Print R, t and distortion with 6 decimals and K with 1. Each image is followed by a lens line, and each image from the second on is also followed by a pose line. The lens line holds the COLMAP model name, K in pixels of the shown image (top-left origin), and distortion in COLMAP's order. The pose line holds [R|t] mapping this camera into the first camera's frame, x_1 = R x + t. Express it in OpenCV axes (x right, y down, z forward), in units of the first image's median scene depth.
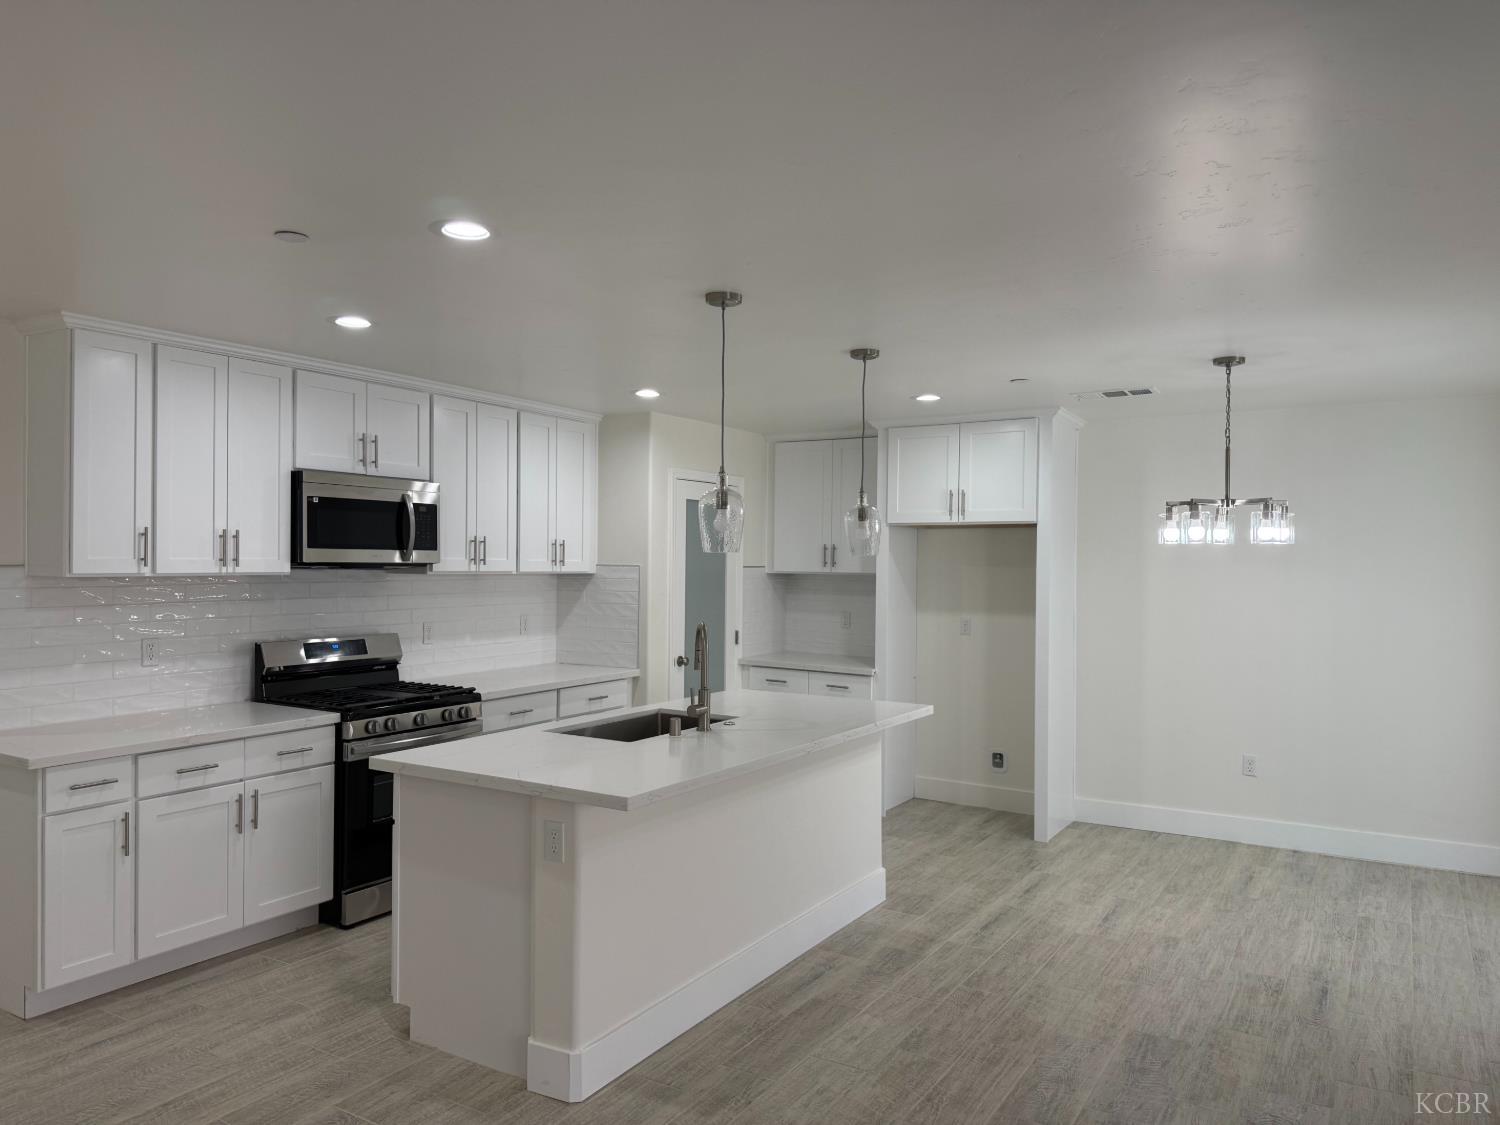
lens RADIAL K [[1052.0, 0, 750.0], [0, 1052.0, 562.5], [0, 0, 1]] dist [0.053955, -0.063651]
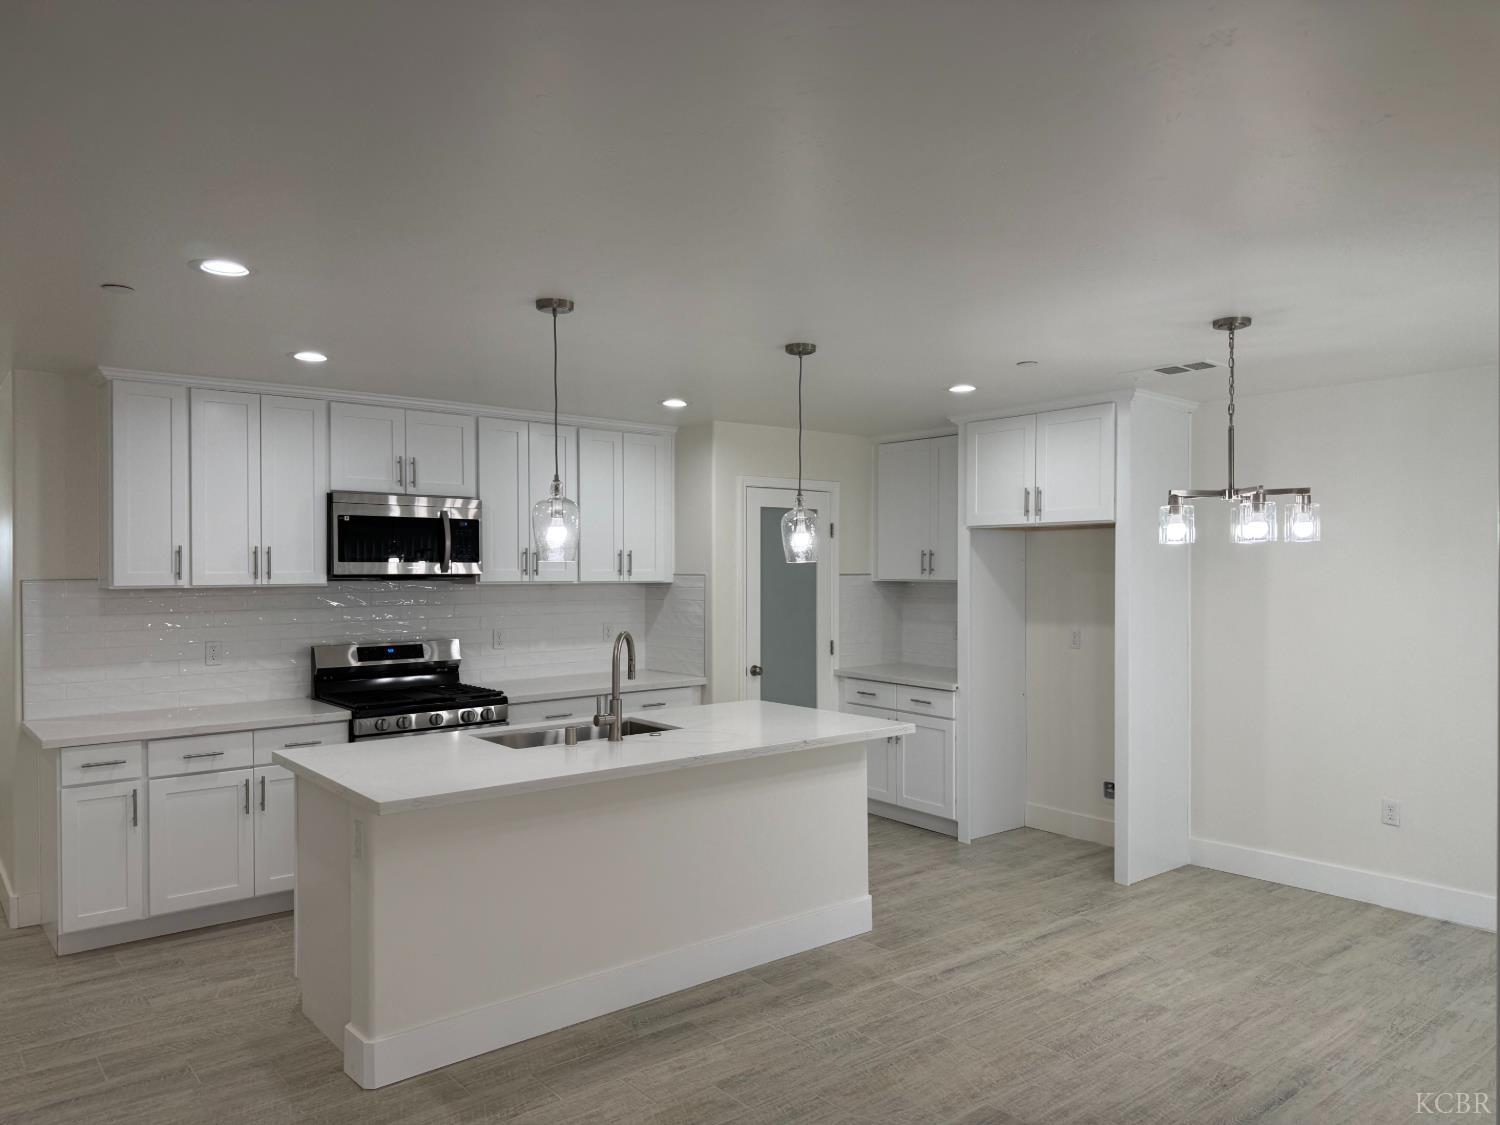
lens RADIAL K [[1051.5, 0, 752.9], [0, 1051.5, 570.0], [0, 0, 1]] dist [0.049084, -0.052630]
pose [[0.946275, -0.010470, -0.323193, 0.346793], [0.010105, 0.999945, -0.002805, 0.002529], [0.323204, -0.000611, 0.946329, 0.086157]]
